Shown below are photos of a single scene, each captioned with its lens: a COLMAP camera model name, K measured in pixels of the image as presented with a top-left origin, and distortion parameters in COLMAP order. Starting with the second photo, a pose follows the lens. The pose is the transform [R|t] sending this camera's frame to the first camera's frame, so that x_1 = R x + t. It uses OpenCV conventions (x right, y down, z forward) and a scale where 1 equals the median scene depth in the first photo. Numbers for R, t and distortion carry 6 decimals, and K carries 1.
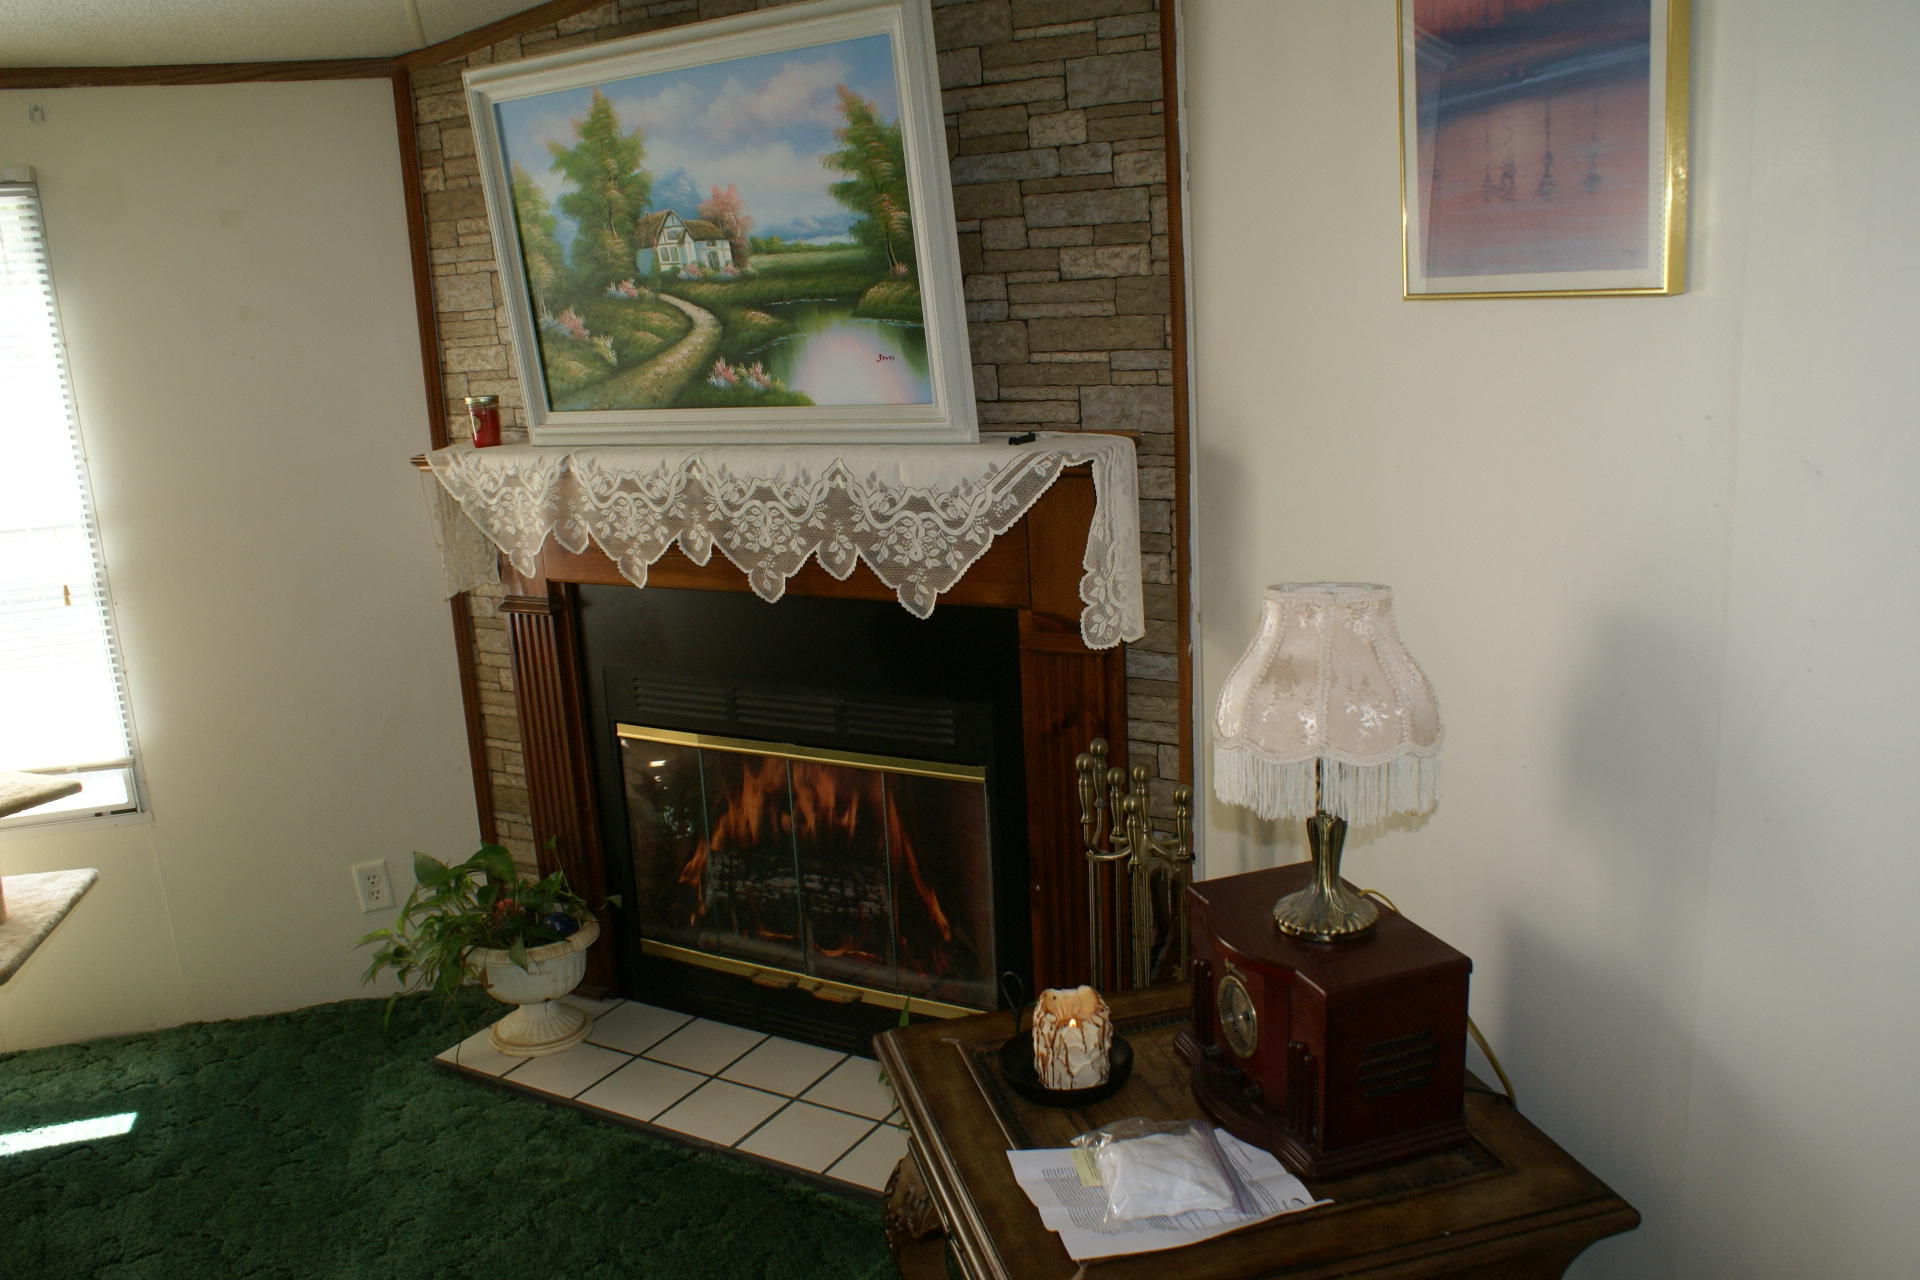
lens RADIAL K [[1519.2, 0, 959.5], [0, 1519.2, 631.9], [0, 0, 1]] dist [-0.138575, 0.087412]
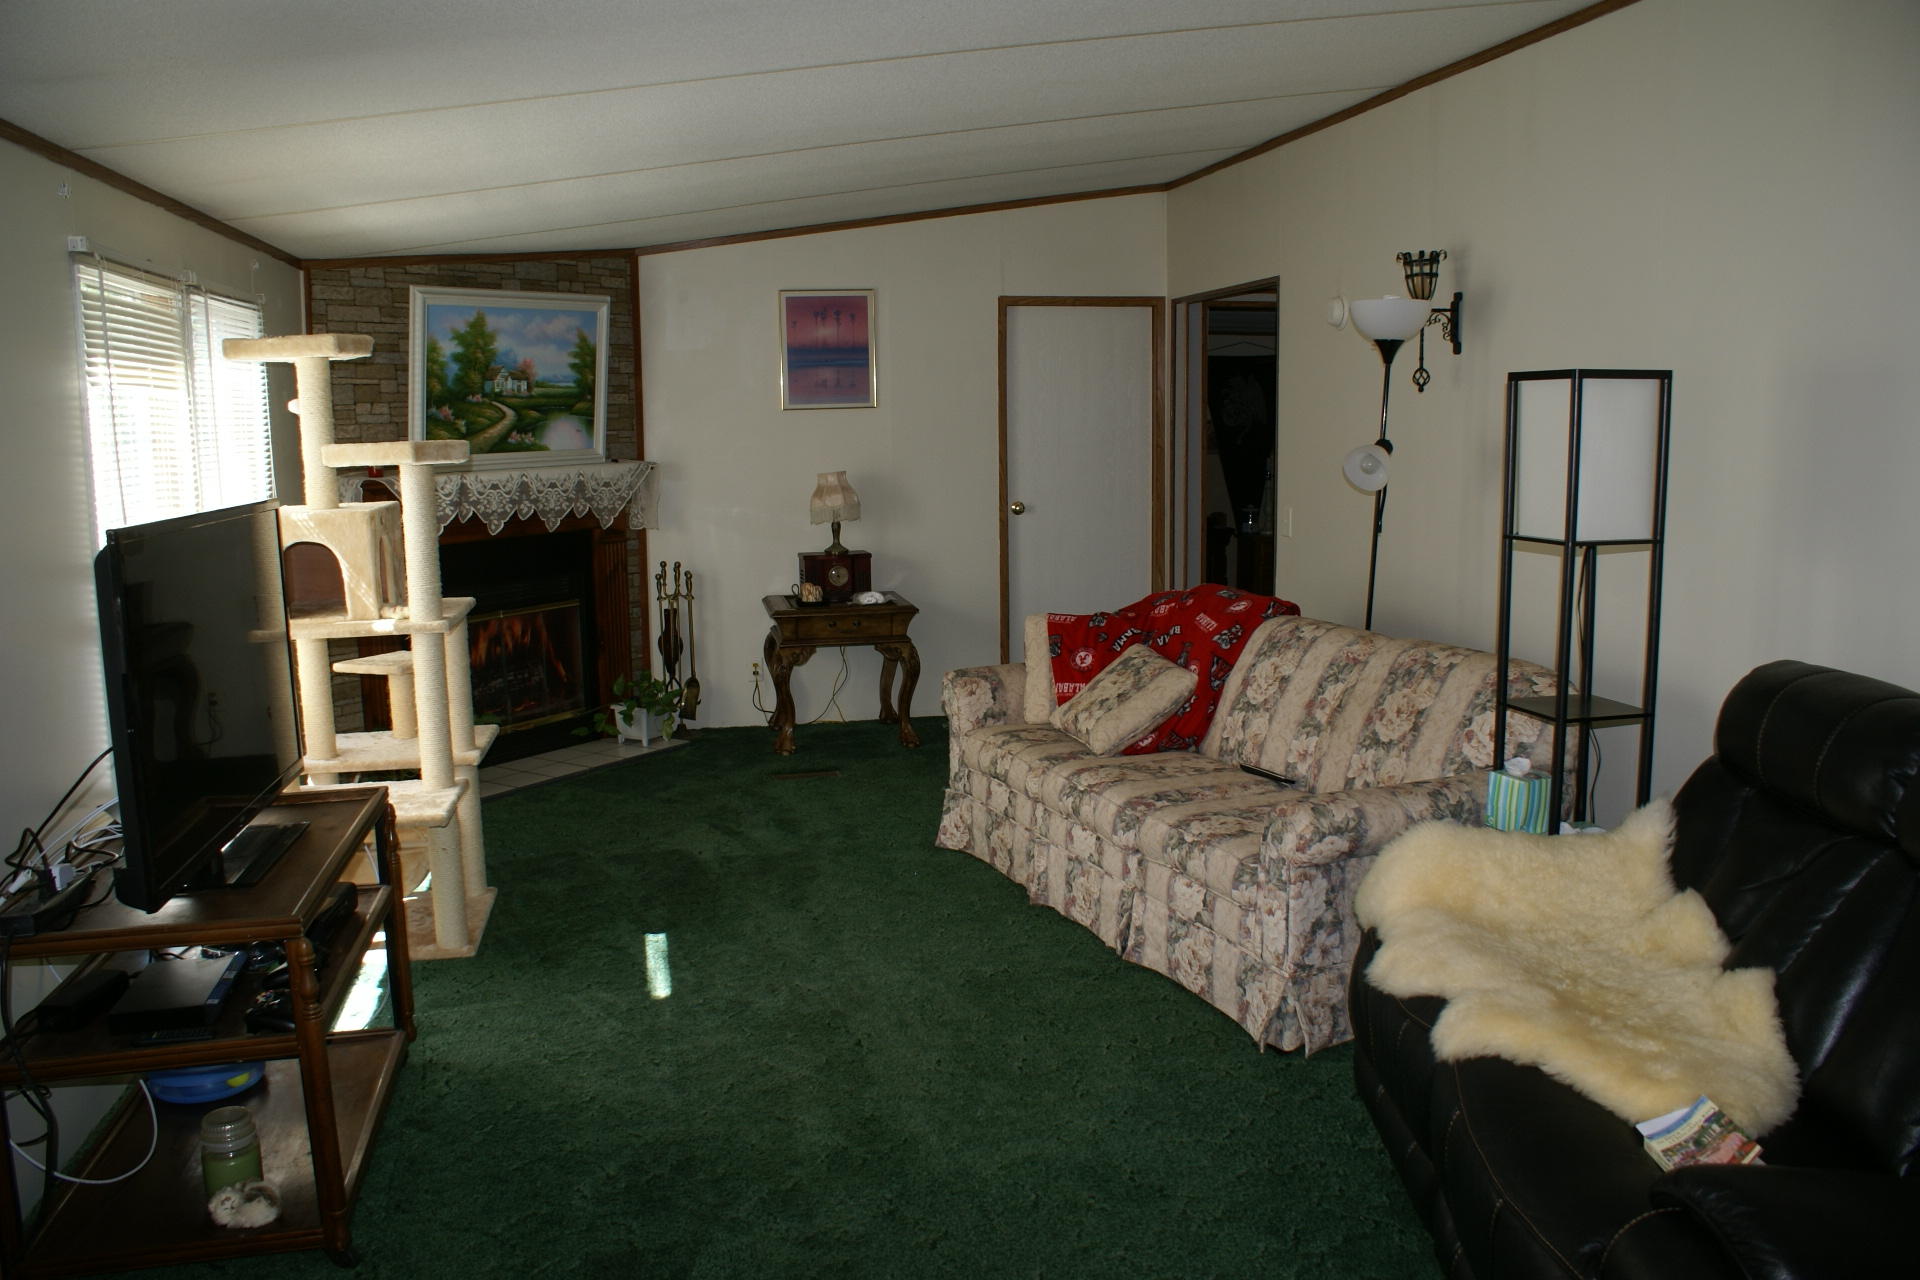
lens RADIAL K [[1519.2, 0, 957.8], [0, 1519.2, 643.8], [0, 0, 1]] dist [-0.138575, 0.087412]
pose [[0.071671, -0.098349, 0.992568, -2.458937], [0.229834, 0.969976, 0.079515, 0.110958], [-0.970587, 0.222426, 0.092124, 0.204977]]
